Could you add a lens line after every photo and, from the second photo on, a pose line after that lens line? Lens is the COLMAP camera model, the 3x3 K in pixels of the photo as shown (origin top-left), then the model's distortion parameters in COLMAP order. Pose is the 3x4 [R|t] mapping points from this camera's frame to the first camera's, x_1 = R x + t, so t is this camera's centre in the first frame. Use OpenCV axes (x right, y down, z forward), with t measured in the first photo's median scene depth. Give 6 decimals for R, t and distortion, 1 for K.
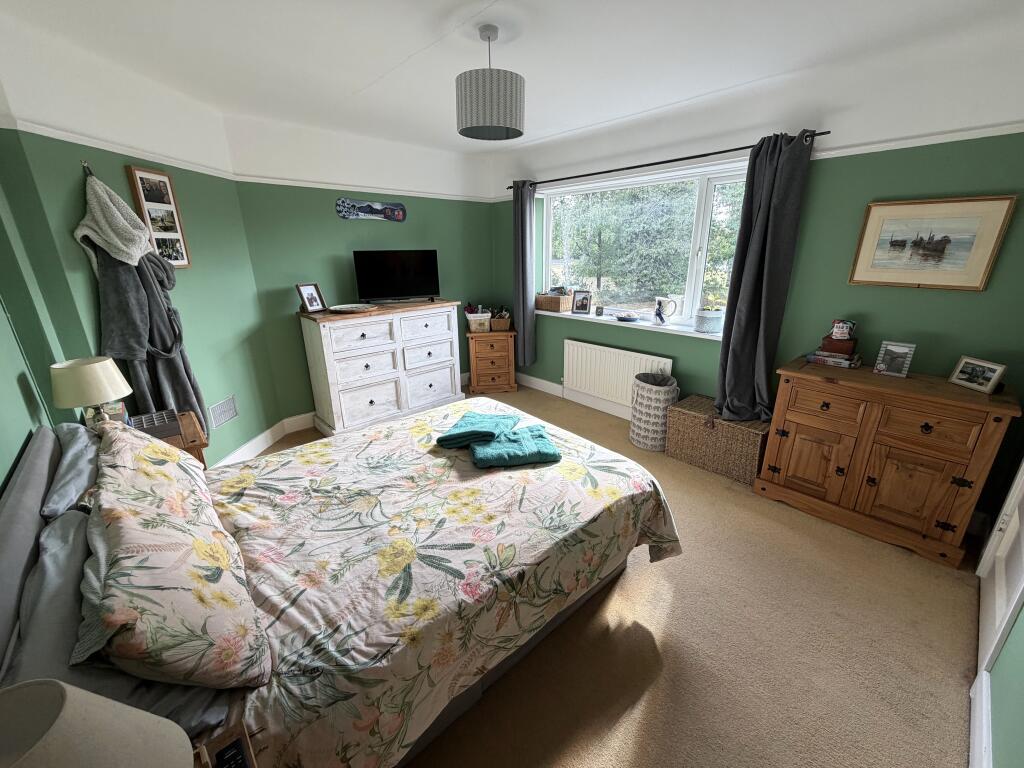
lens RADIAL K [[406.1, 0, 509.0], [0, 406.1, 381.7], [0, 0, 1]] dist [0.001859, 0.000240]
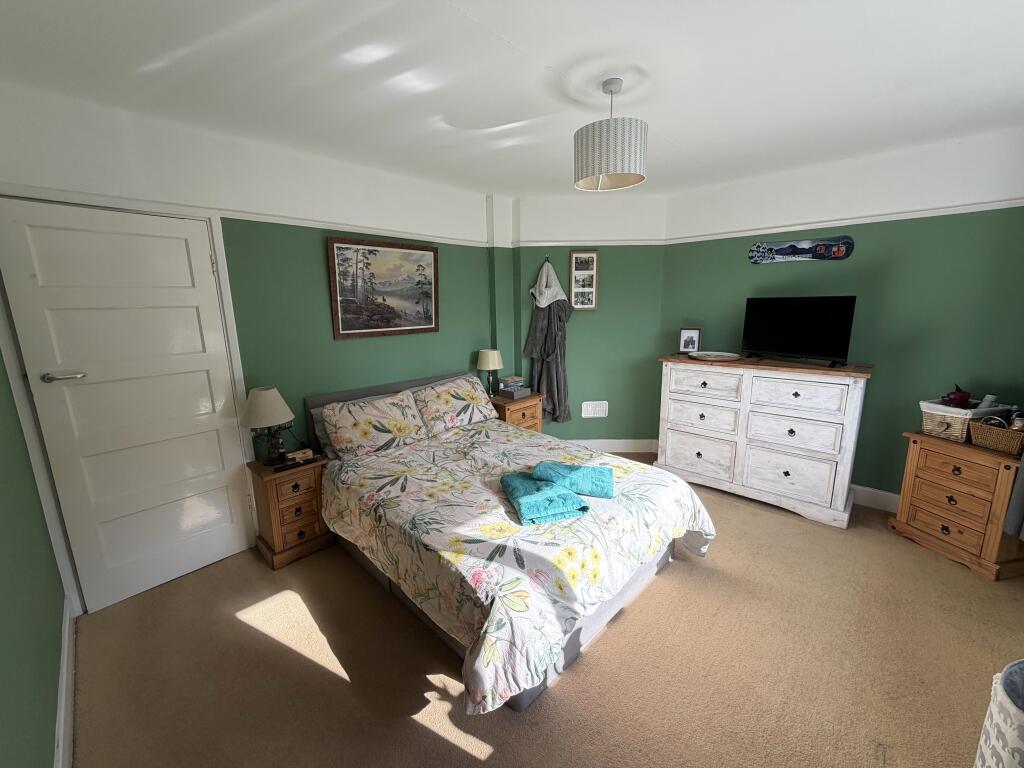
lens RADIAL K [[406.1, 0, 509.0], [0, 406.1, 381.7], [0, 0, 1]] dist [0.001859, 0.000240]
pose [[0.064662, 0.201964, -0.977256, 0.844444], [-0.297158, 0.938775, 0.174349, -0.229819], [0.952636, 0.279126, 0.120718, 0.683065]]
